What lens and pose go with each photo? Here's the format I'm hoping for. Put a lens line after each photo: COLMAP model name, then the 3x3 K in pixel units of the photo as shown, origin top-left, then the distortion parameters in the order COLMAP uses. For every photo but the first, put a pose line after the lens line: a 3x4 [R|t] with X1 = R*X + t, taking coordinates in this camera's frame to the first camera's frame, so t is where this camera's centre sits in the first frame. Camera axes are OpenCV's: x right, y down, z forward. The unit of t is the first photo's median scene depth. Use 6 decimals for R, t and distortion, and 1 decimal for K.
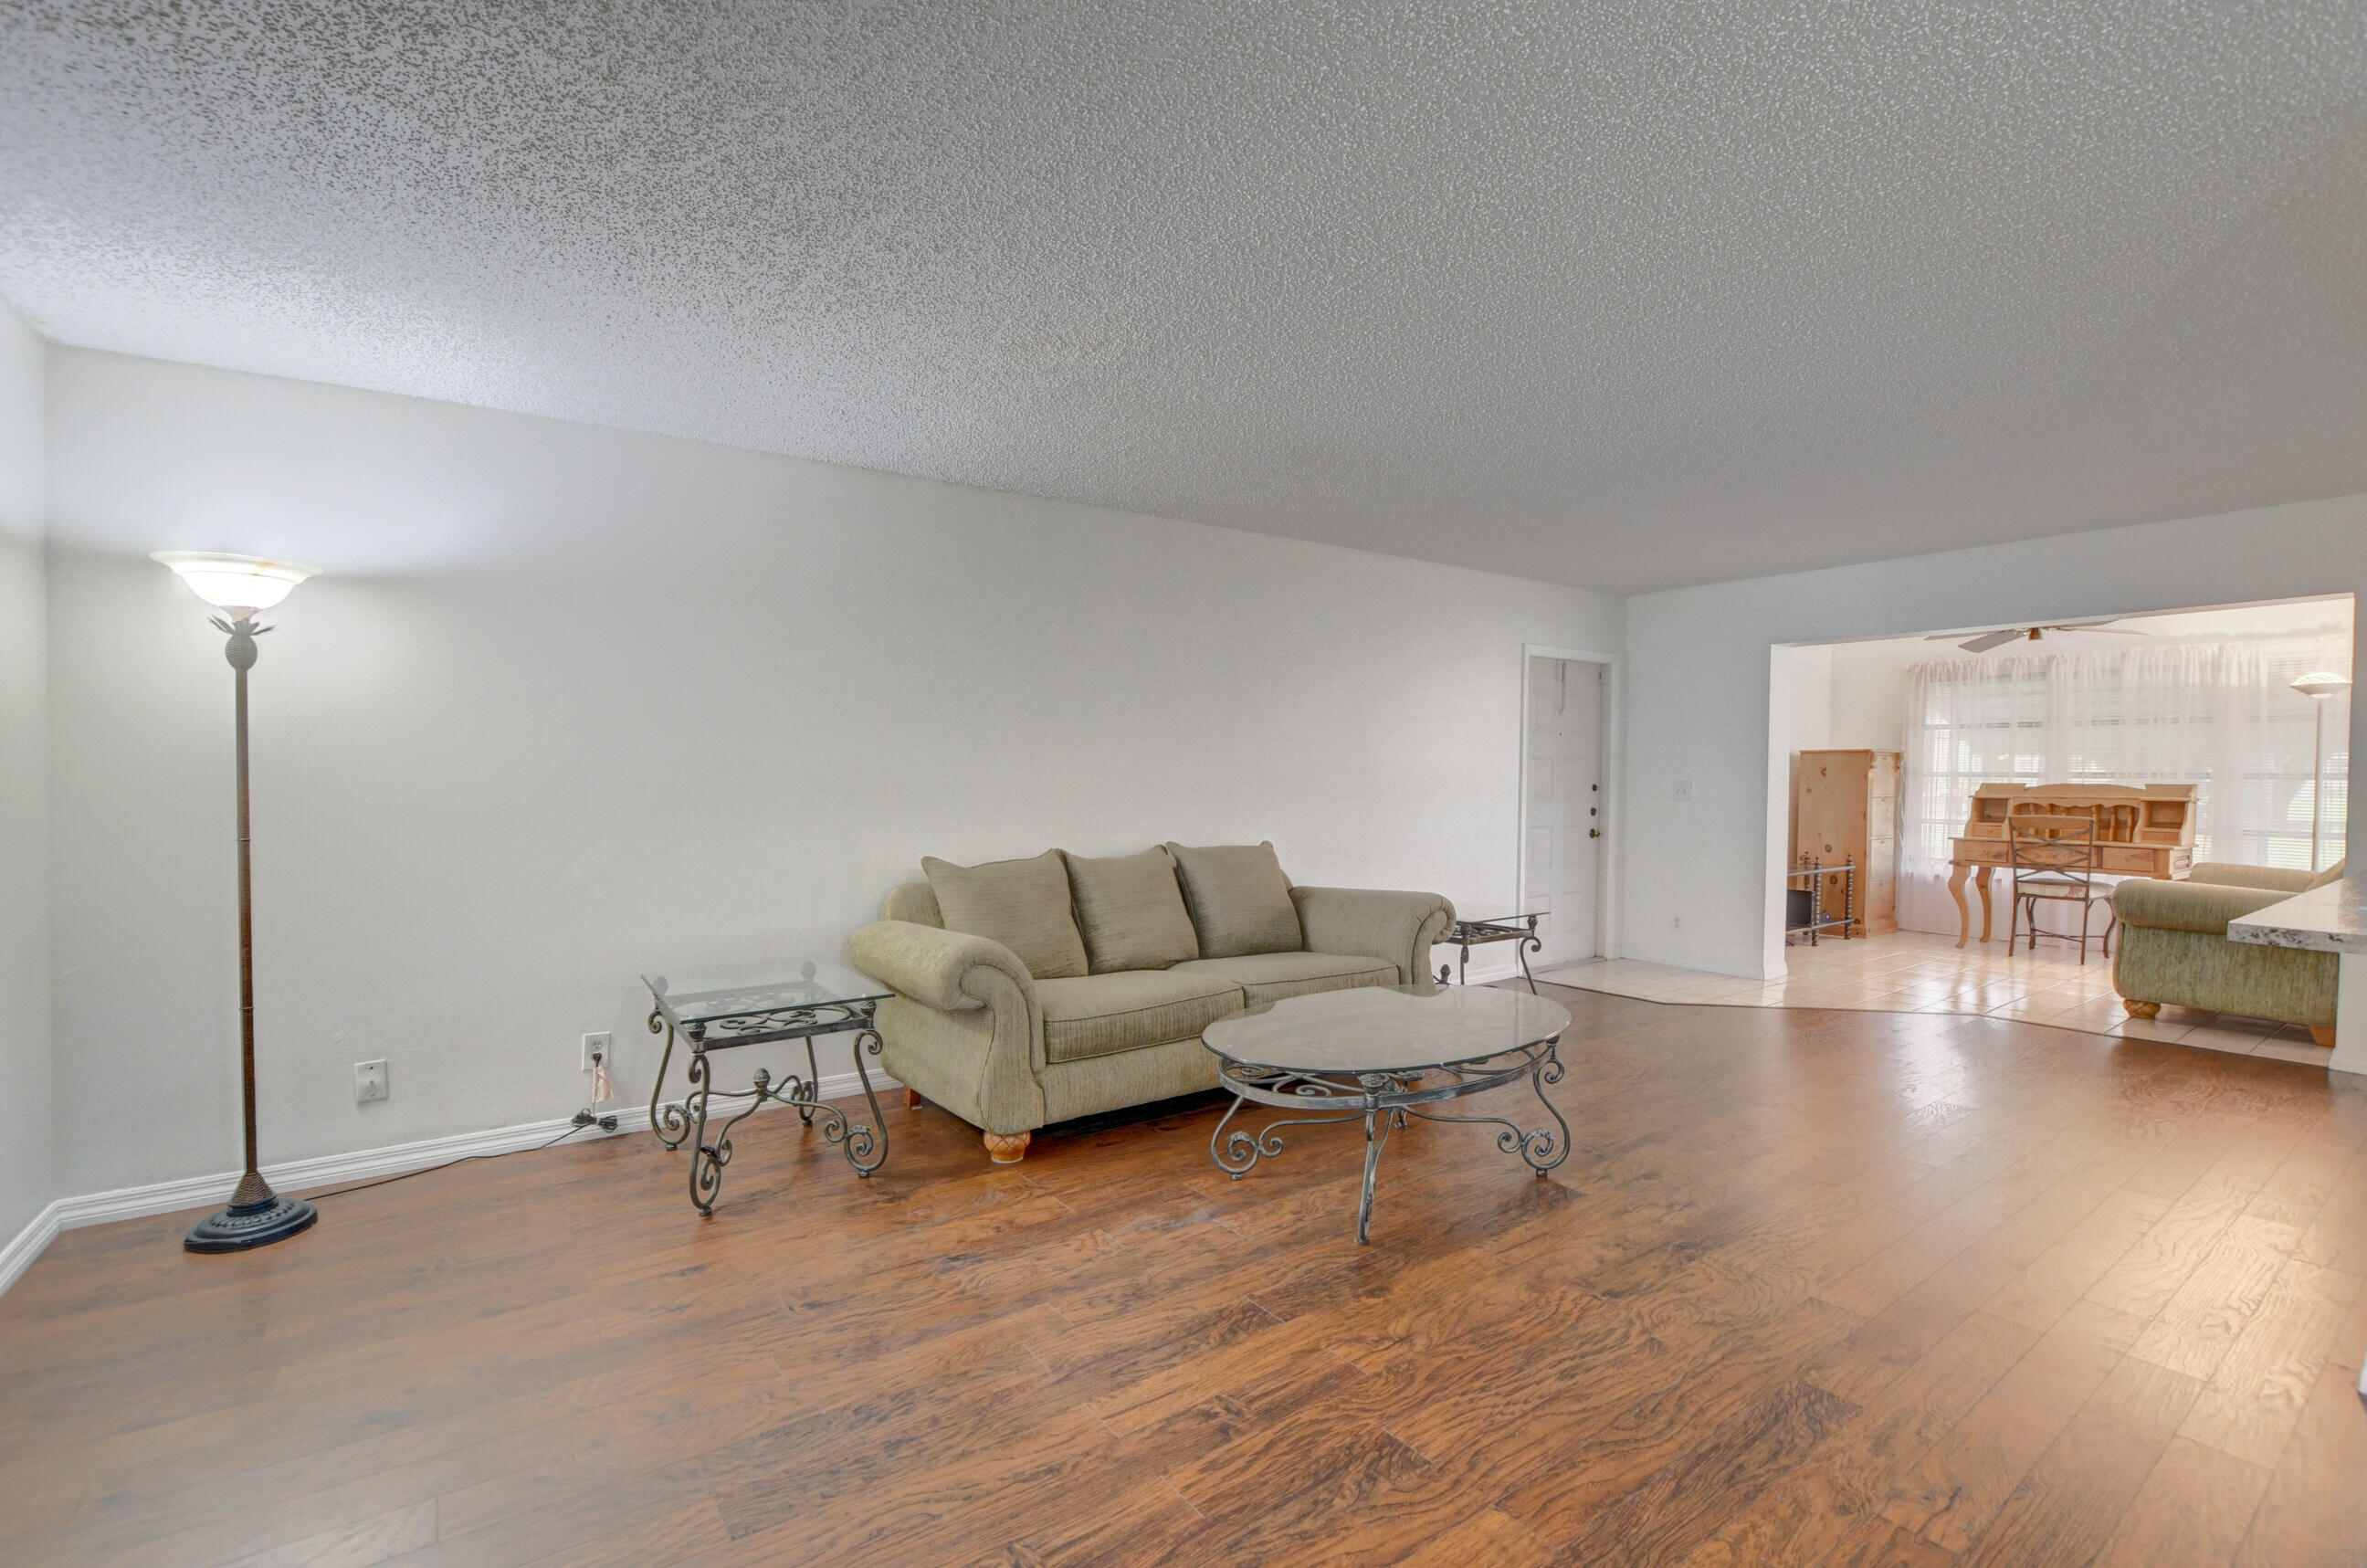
lens RADIAL K [[1036.6, 0, 1189.6], [0, 1036.6, 803.0], [0, 0, 1]] dist [-0.026148, 0.000604]
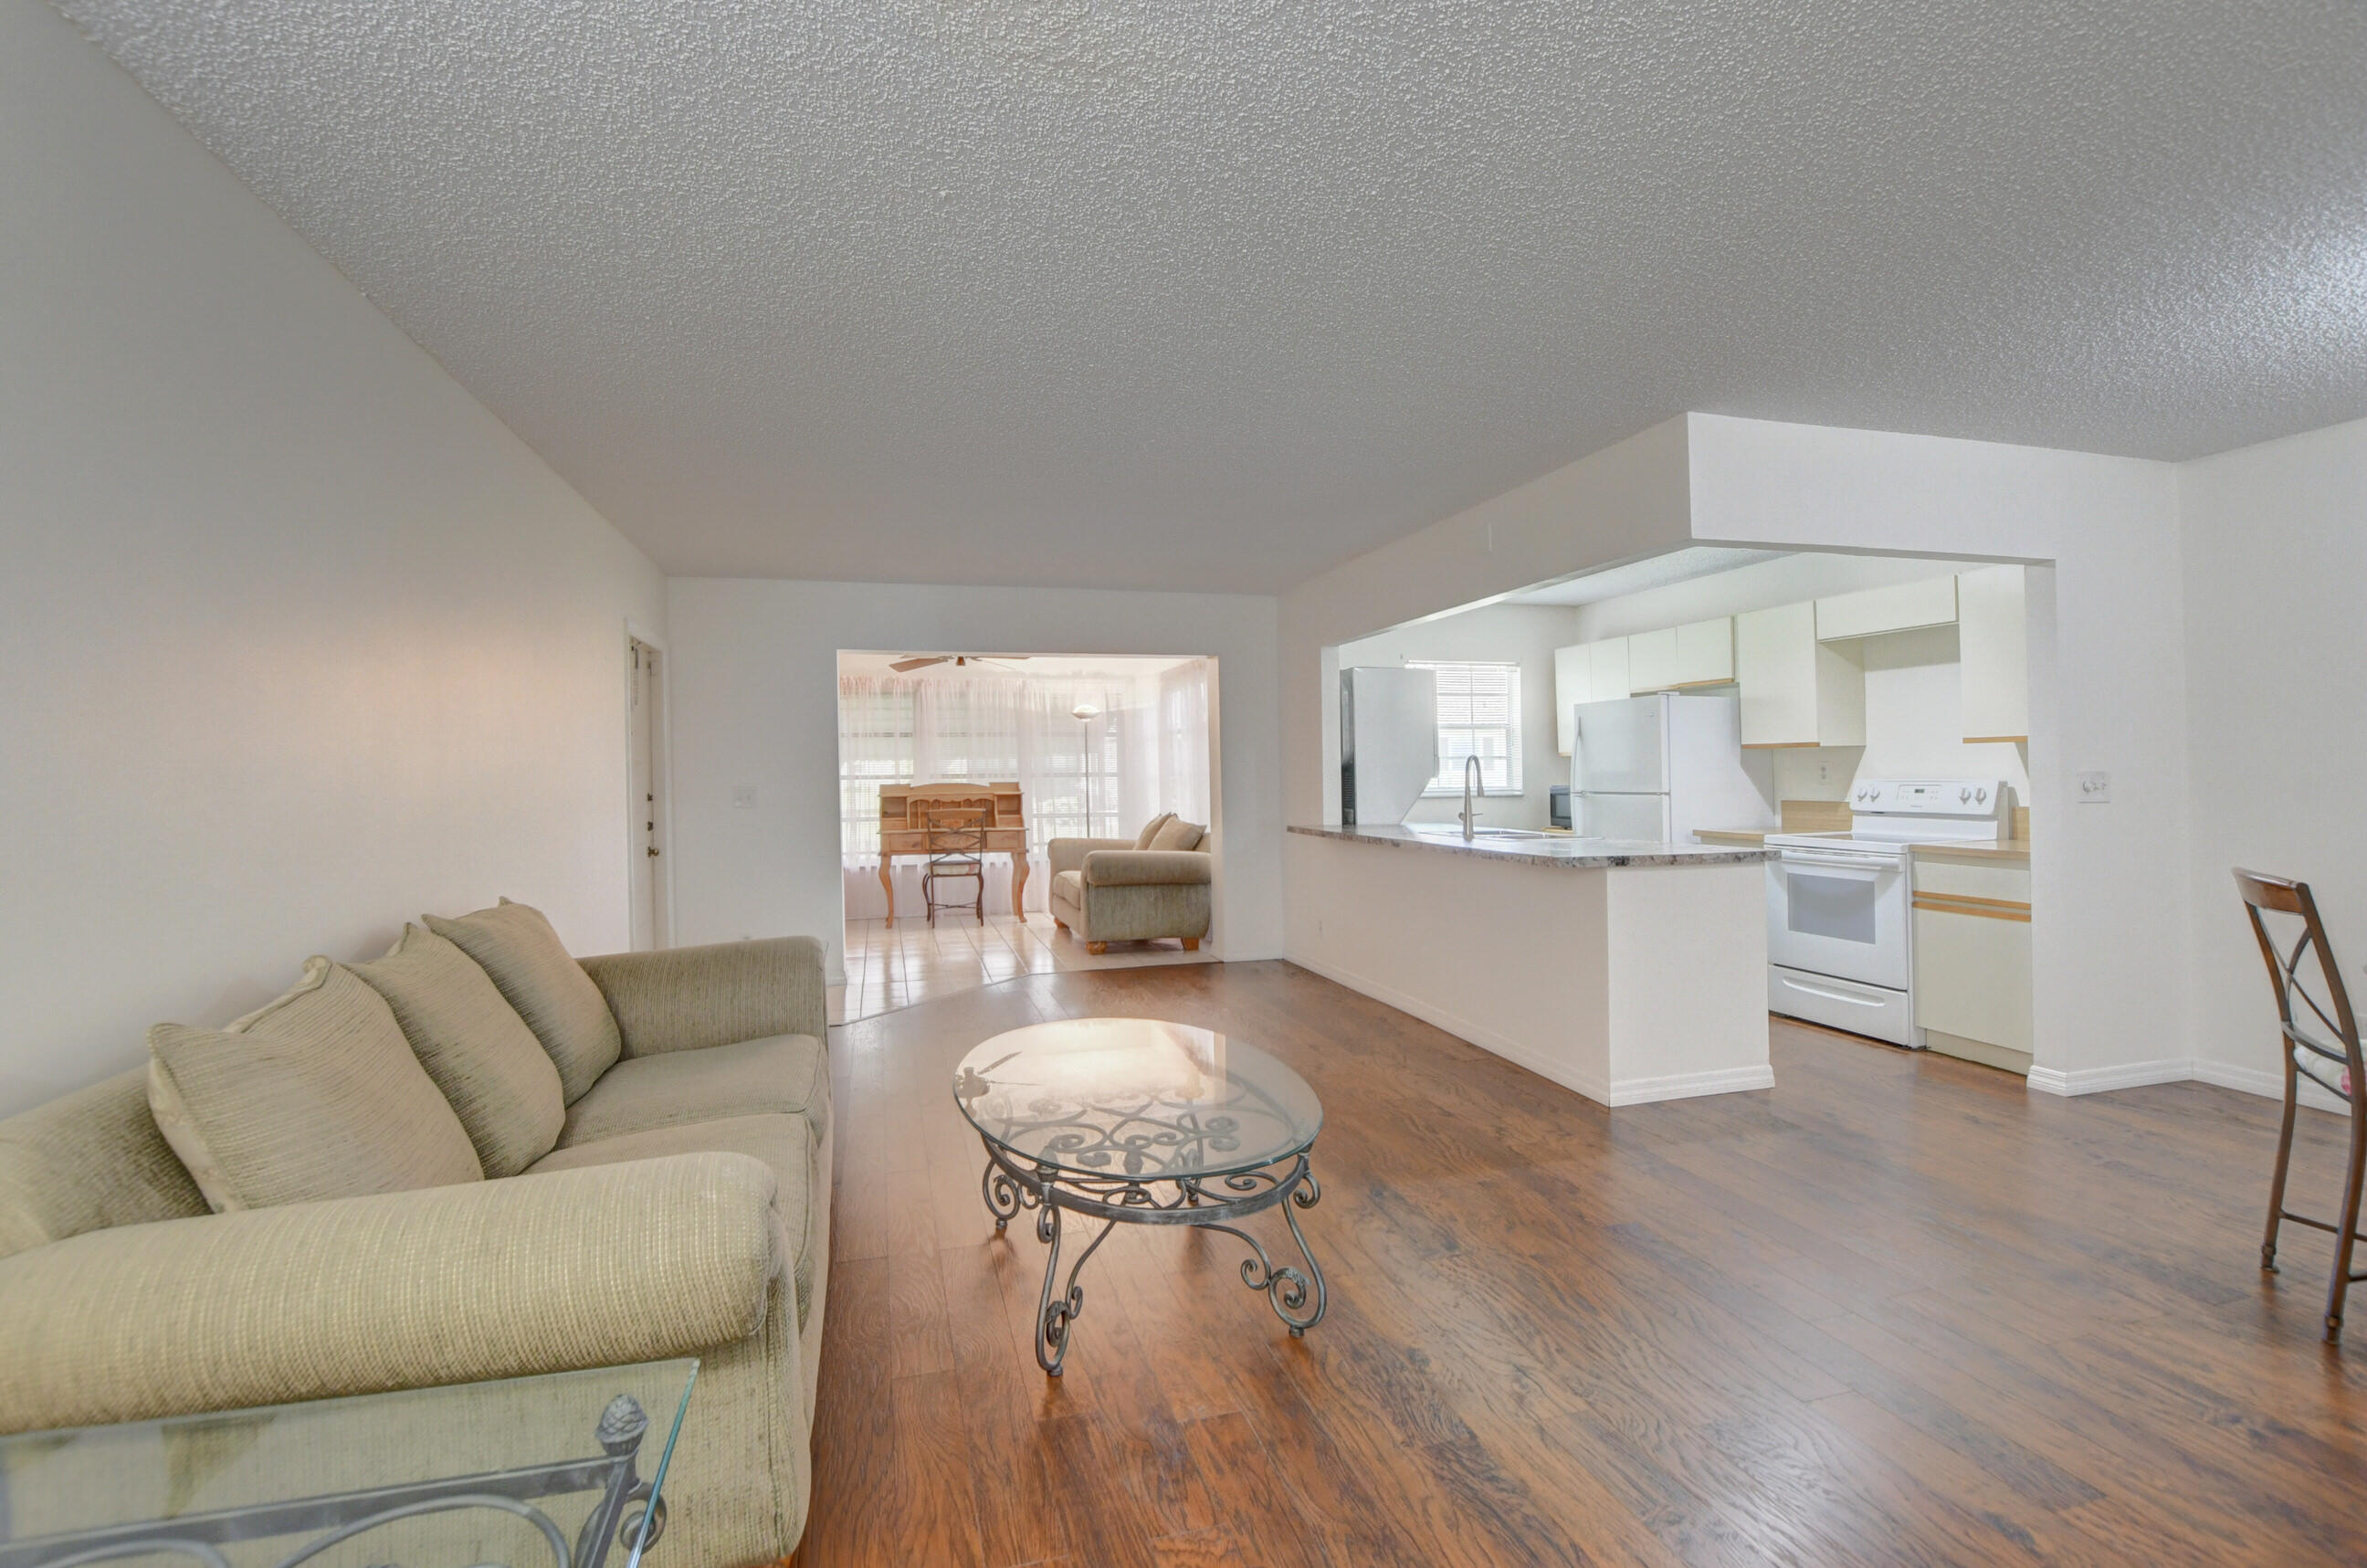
lens RADIAL K [[1062.5, 0, 1170.0], [0, 1062.5, 758.0], [0, 0, 1]] dist [-0.026022, 0.001008]
pose [[0.342892, 0.005164, 0.939361, -0.268485], [0.040797, 0.998960, -0.020384, -0.012332], [-0.938488, 0.045313, 0.342325, 0.309035]]
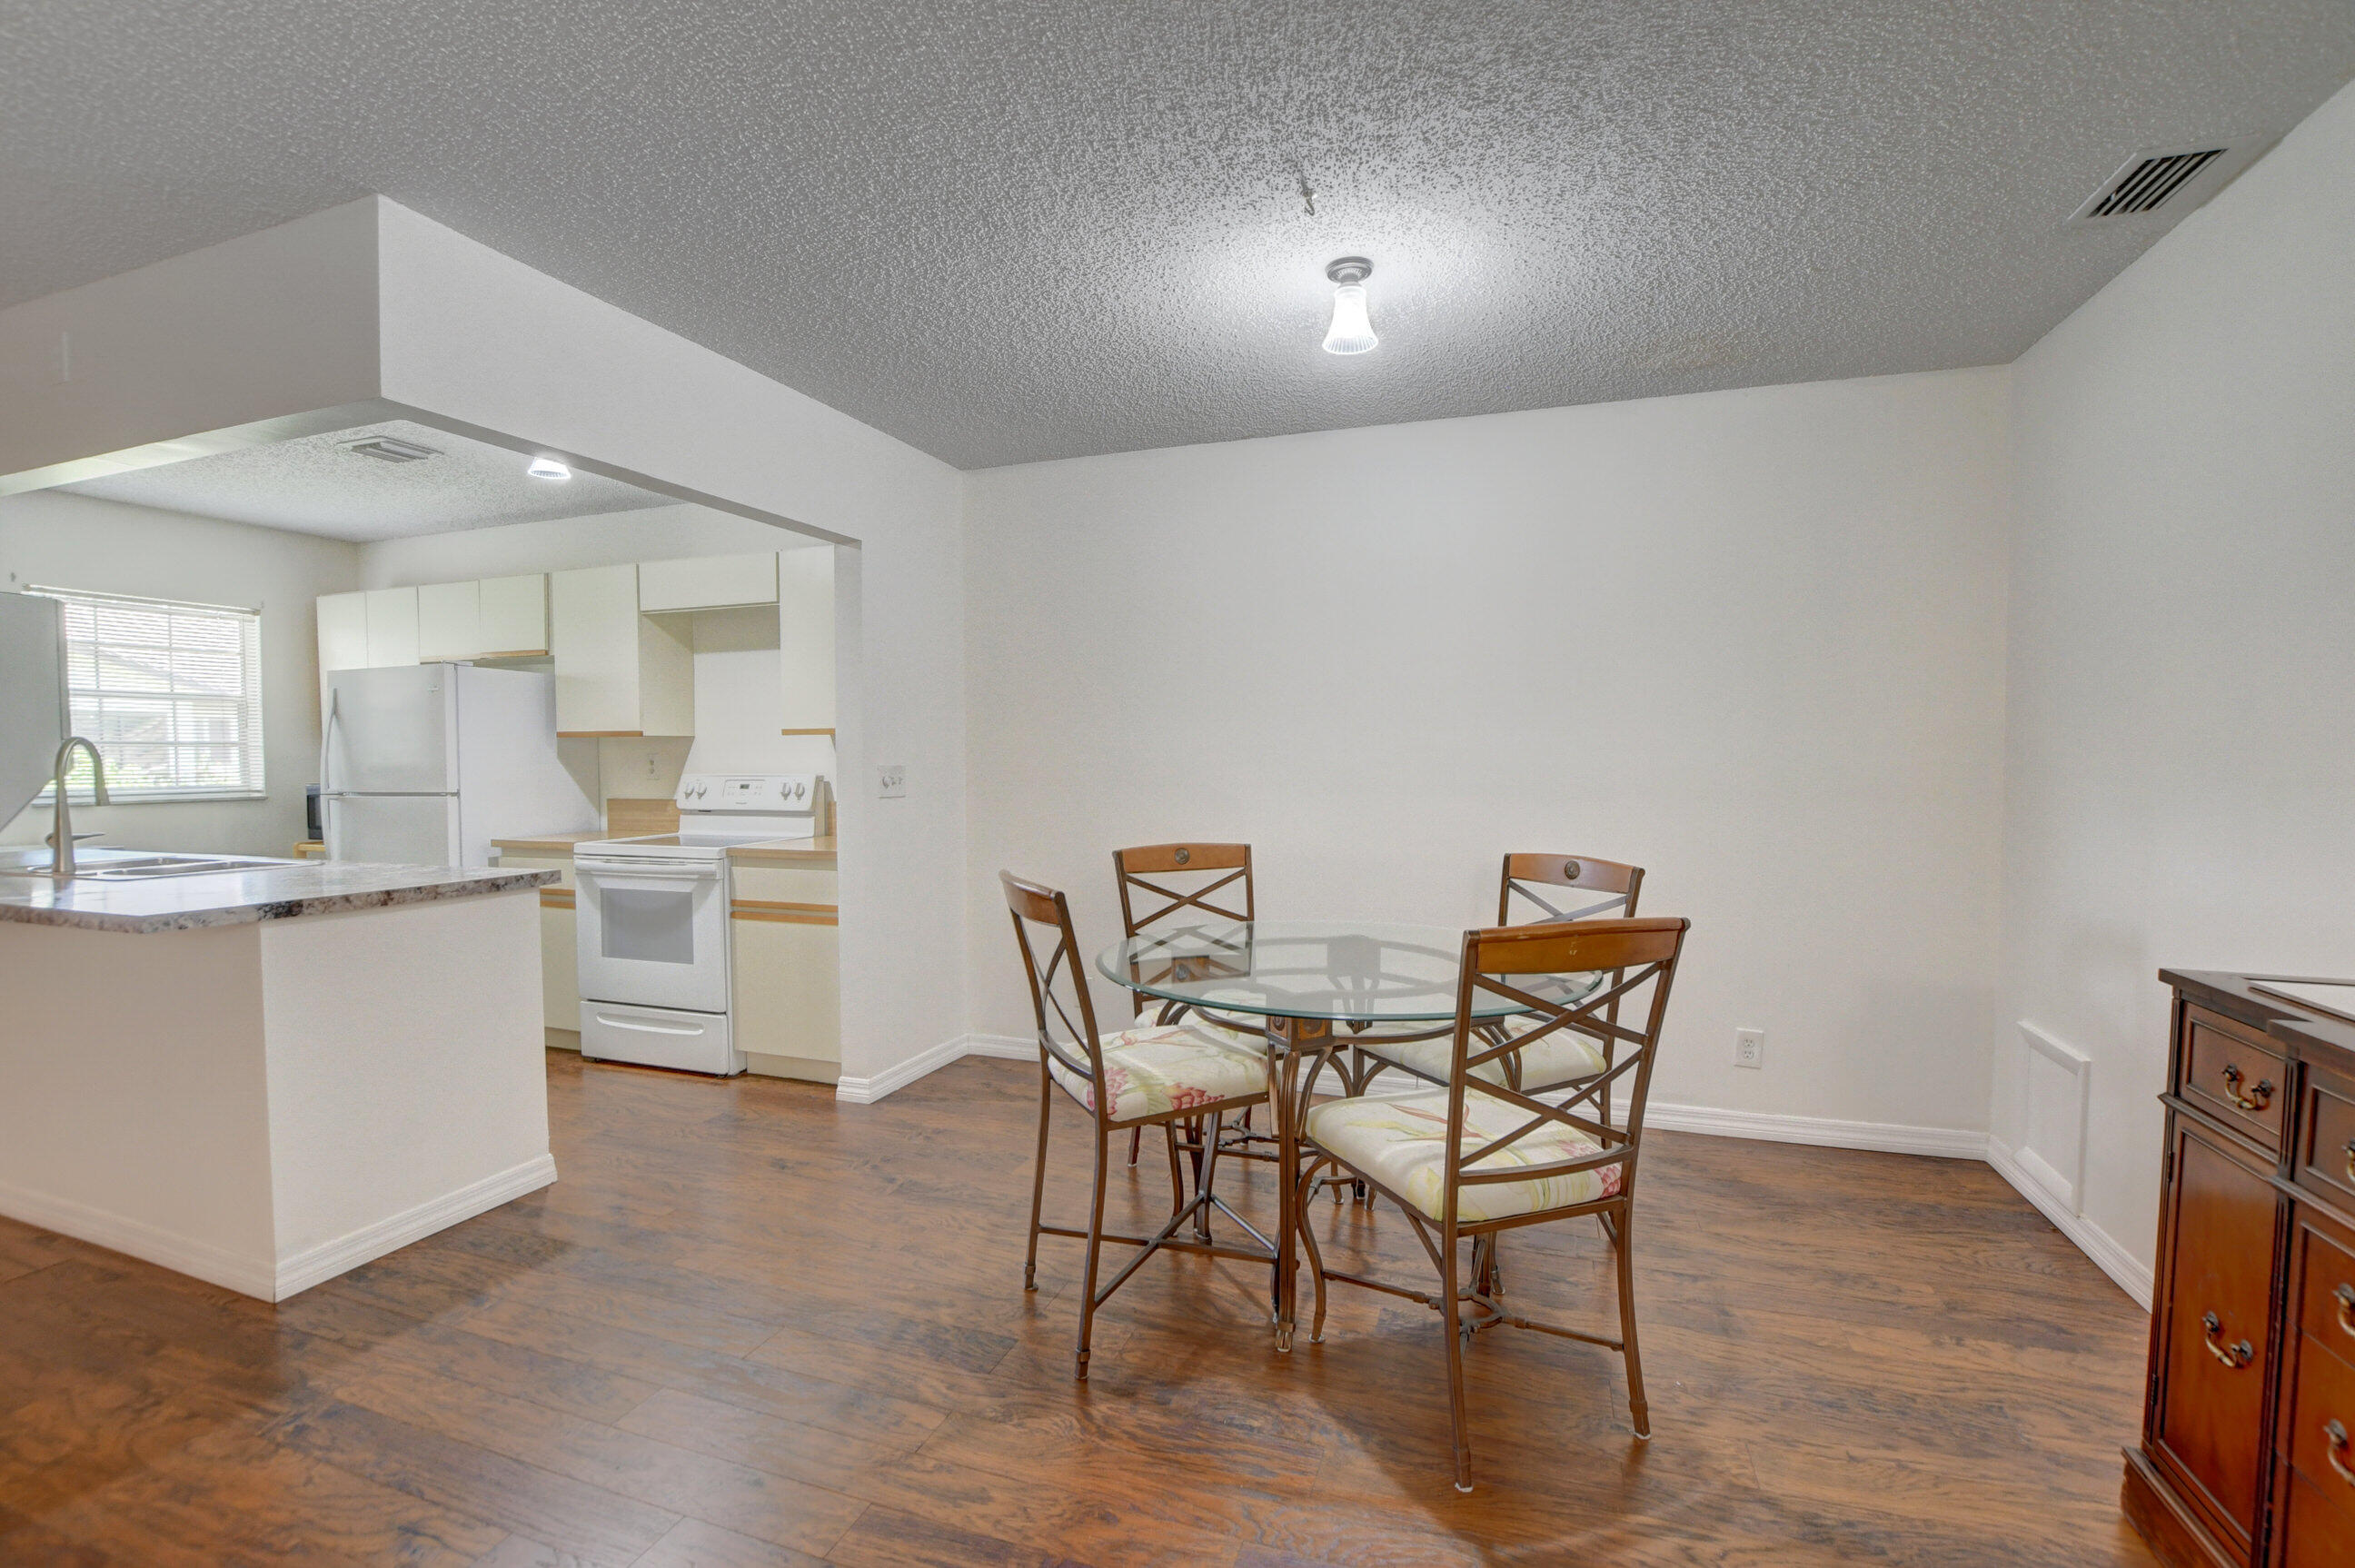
lens RADIAL K [[1059.3, 0, 1141.0], [0, 1059.3, 790.4], [0, 0, 1]] dist [-0.032653, 0.012198]
pose [[-0.555820, -0.028170, 0.830825, -0.102240], [0.028722, 0.998178, 0.053059, -0.008870], [-0.830806, 0.053354, -0.553998, 0.232561]]
